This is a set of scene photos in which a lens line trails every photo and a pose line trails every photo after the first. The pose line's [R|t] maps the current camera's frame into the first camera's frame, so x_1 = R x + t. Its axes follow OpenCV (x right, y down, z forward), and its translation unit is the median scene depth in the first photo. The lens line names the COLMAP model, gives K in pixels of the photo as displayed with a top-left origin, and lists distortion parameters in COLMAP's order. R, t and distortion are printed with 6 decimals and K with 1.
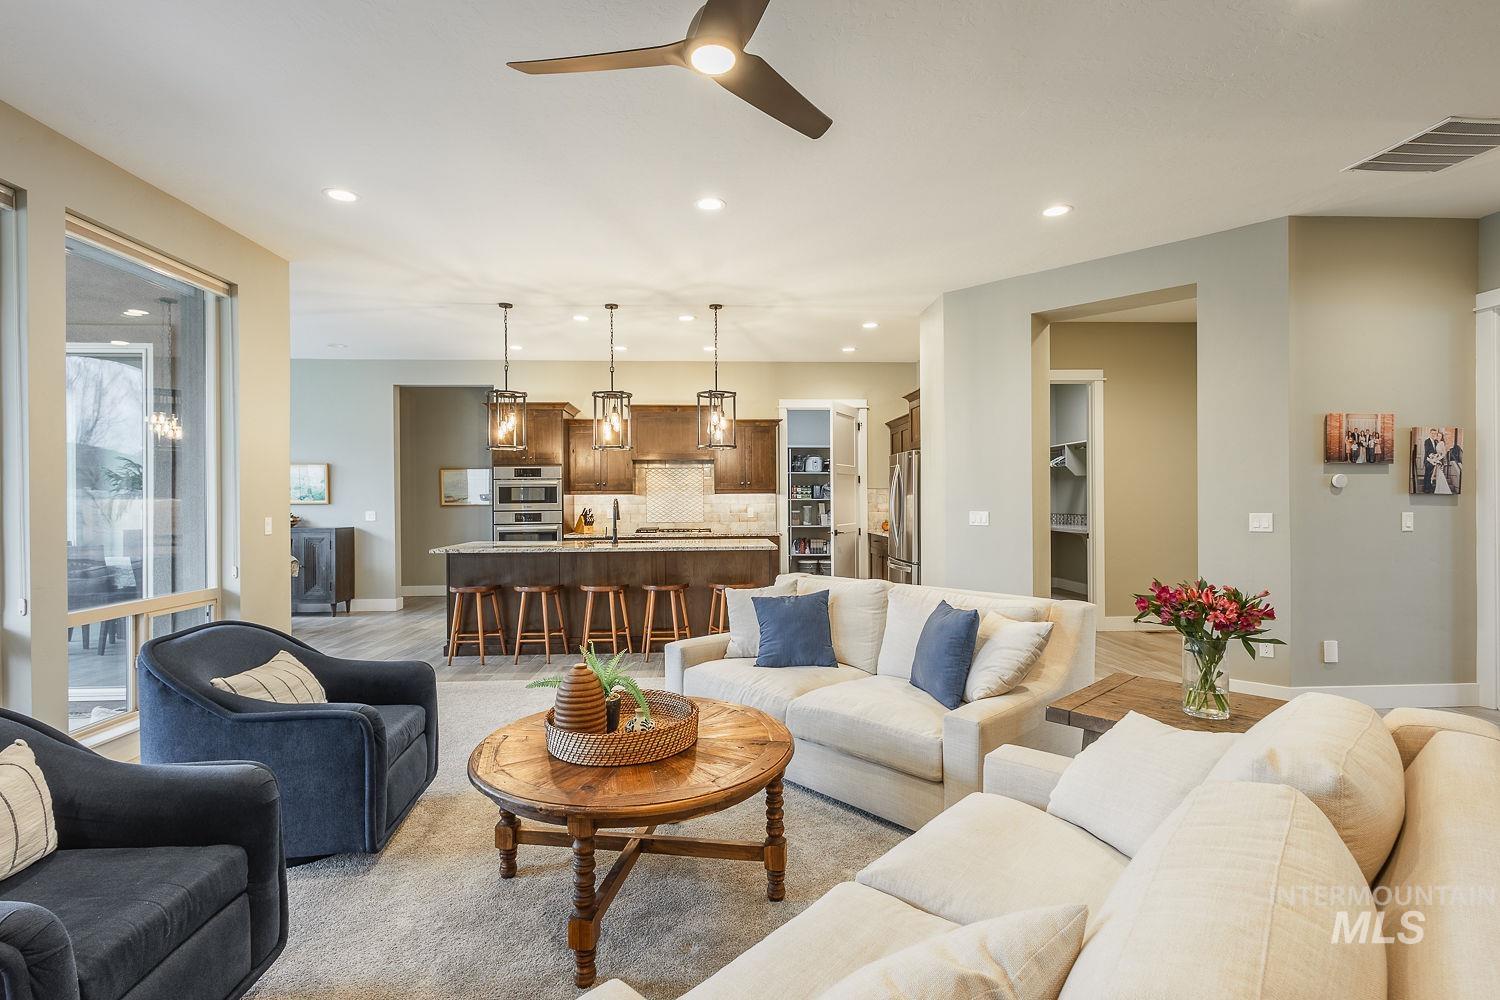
lens RADIAL K [[694.0, 0, 744.6], [0, 694.0, 496.0], [0, 0, 1]] dist [0.003499, -0.002305]
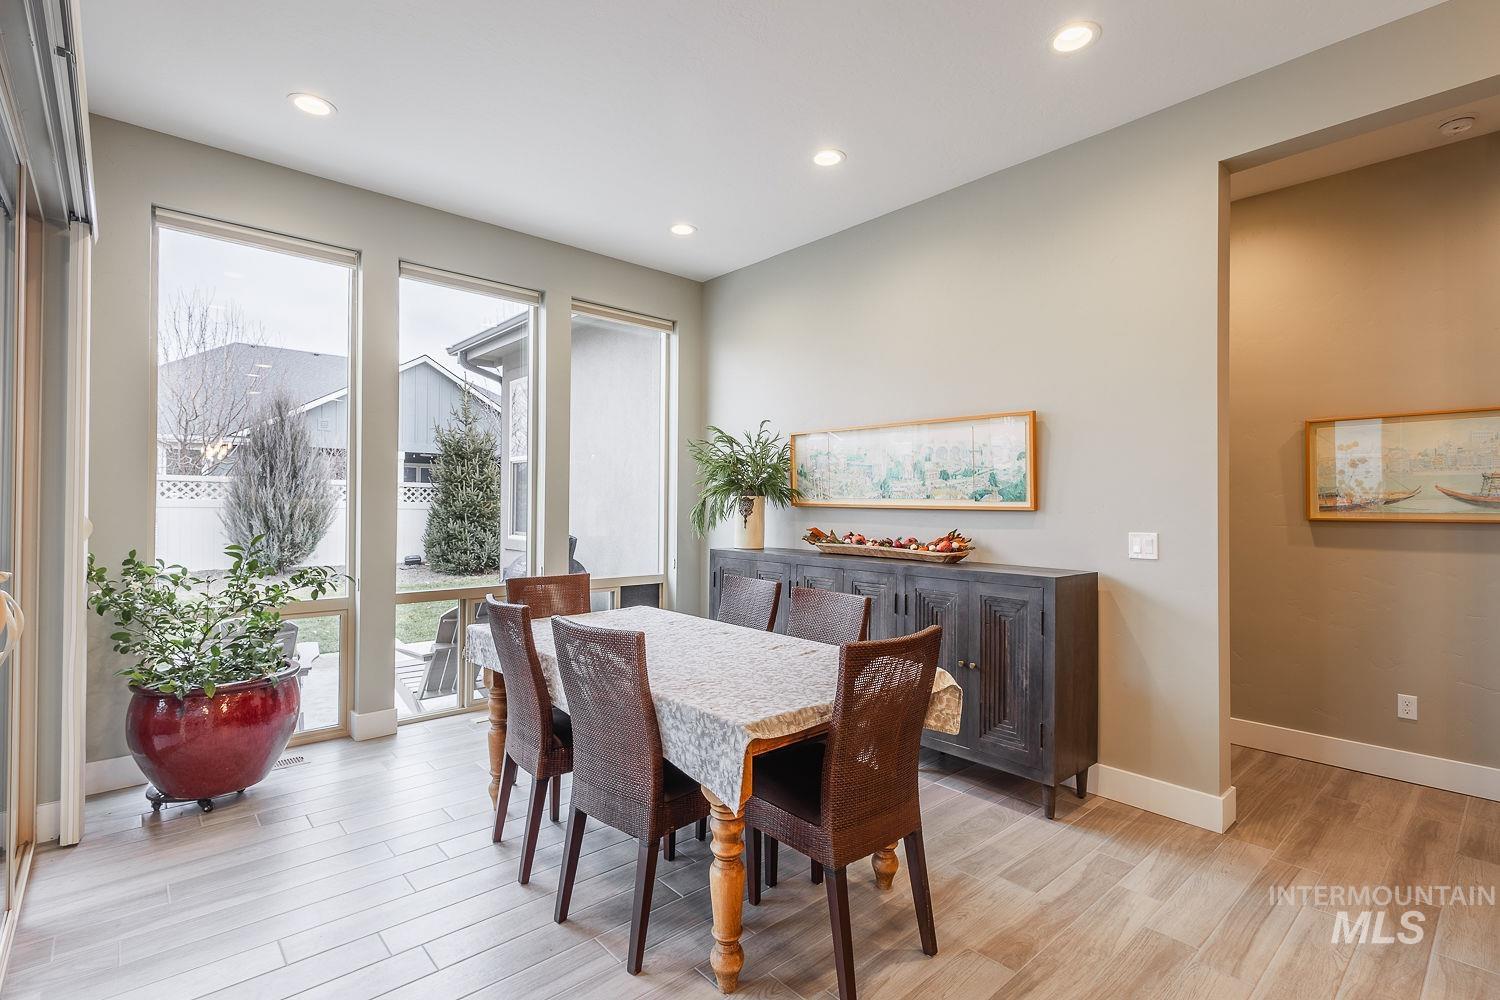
lens RADIAL K [[694.0, 0, 746.2], [0, 694.0, 500.5], [0, 0, 1]] dist [0.003499, -0.002305]
pose [[0.620818, 0.004799, -0.783940, -0.390293], [-0.007671, 0.999971, 0.000046, 0.007053], [0.783917, 0.005985, 0.620837, 0.623442]]
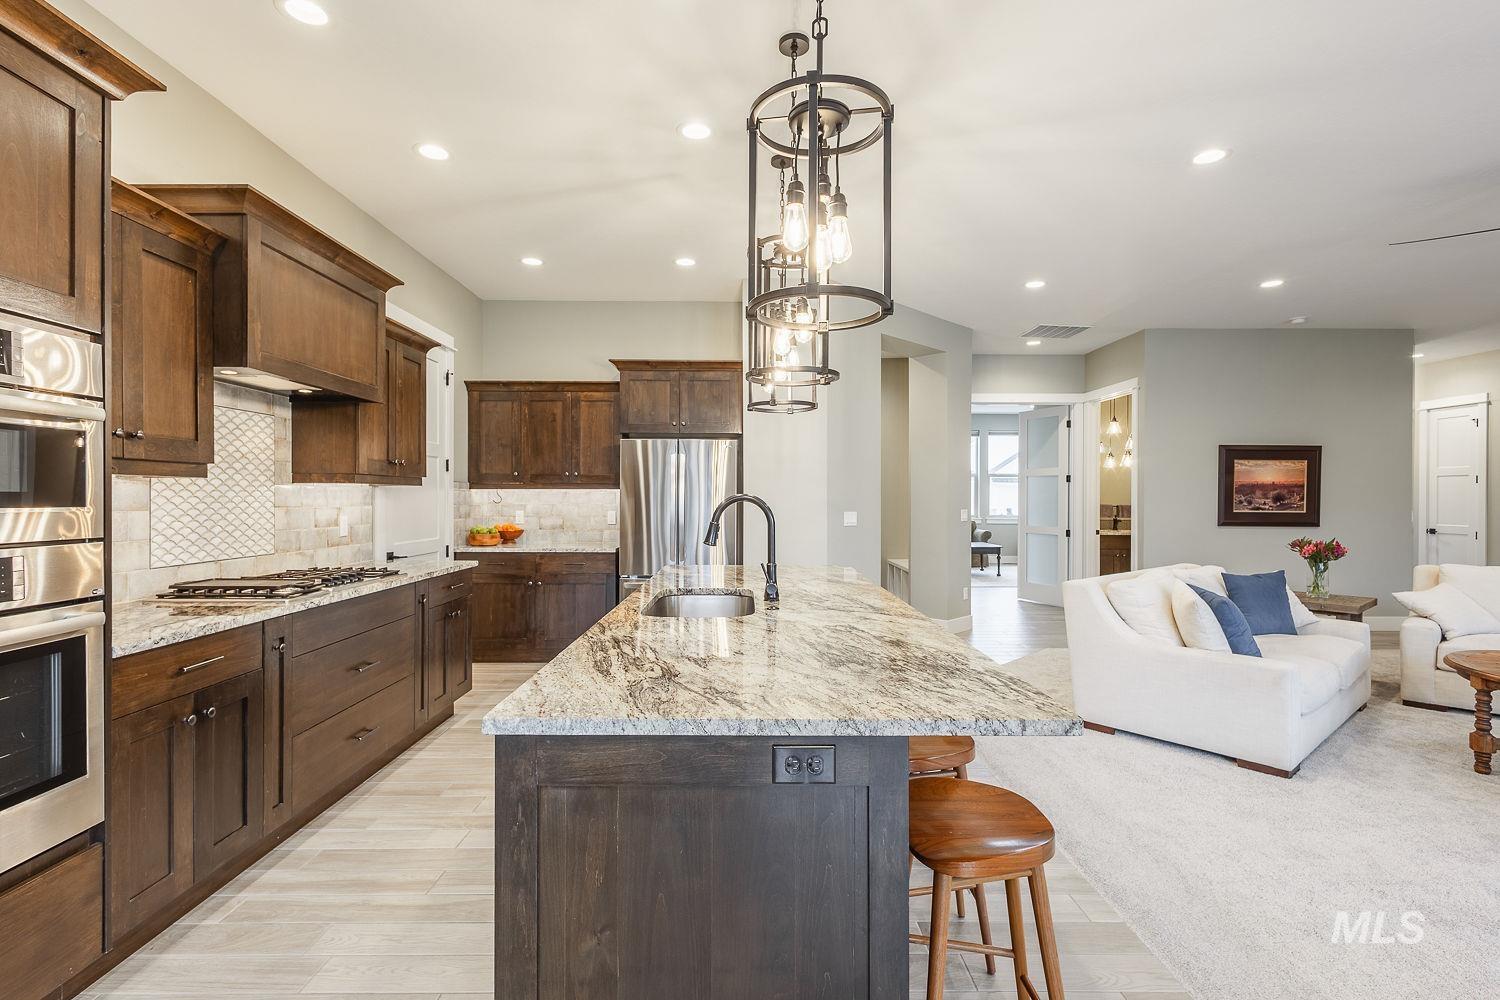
lens RADIAL K [[694.0, 0, 755.7], [0, 694.0, 500.2], [0, 0, 1]] dist [0.003499, -0.002305]
pose [[0.042187, 0.002786, 0.999106, -0.461688], [-0.010414, 0.999943, -0.002349, 0.005753], [-0.999055, -0.010306, 0.042214, 0.745740]]
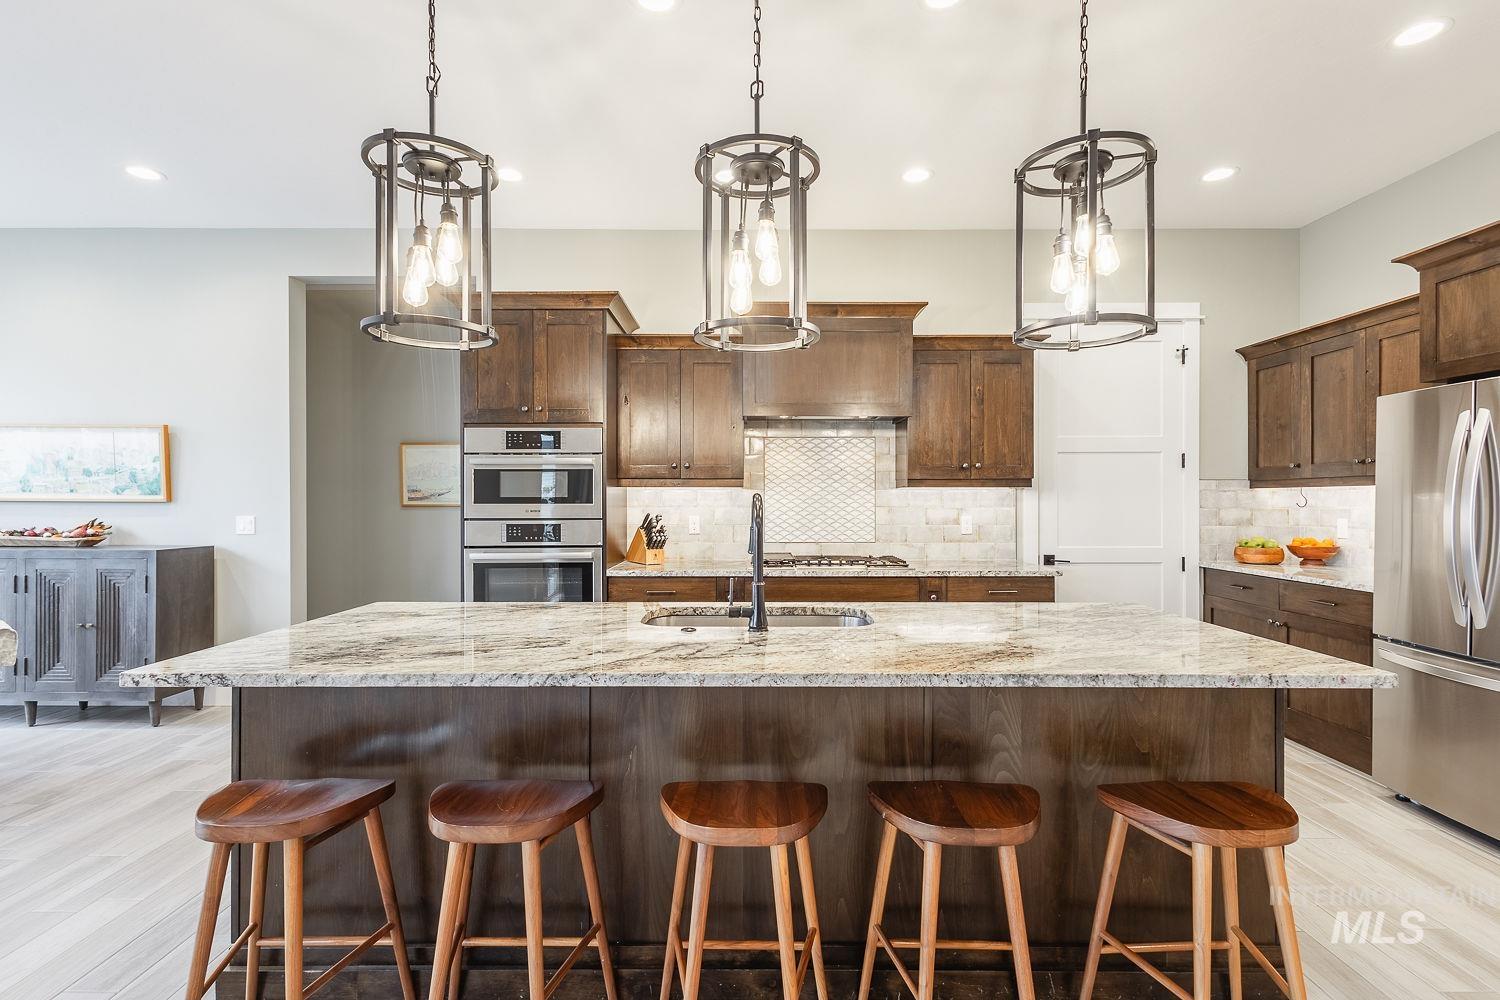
lens RADIAL K [[694.0, 0, 747.7], [0, 694.0, 498.9], [0, 0, 1]] dist [0.003499, -0.002305]
pose [[0.998381, 0.007037, -0.056451, -0.130156], [-0.006782, 0.999966, 0.004707, 0.003841], [0.056482, -0.004316, 0.998394, 0.504157]]
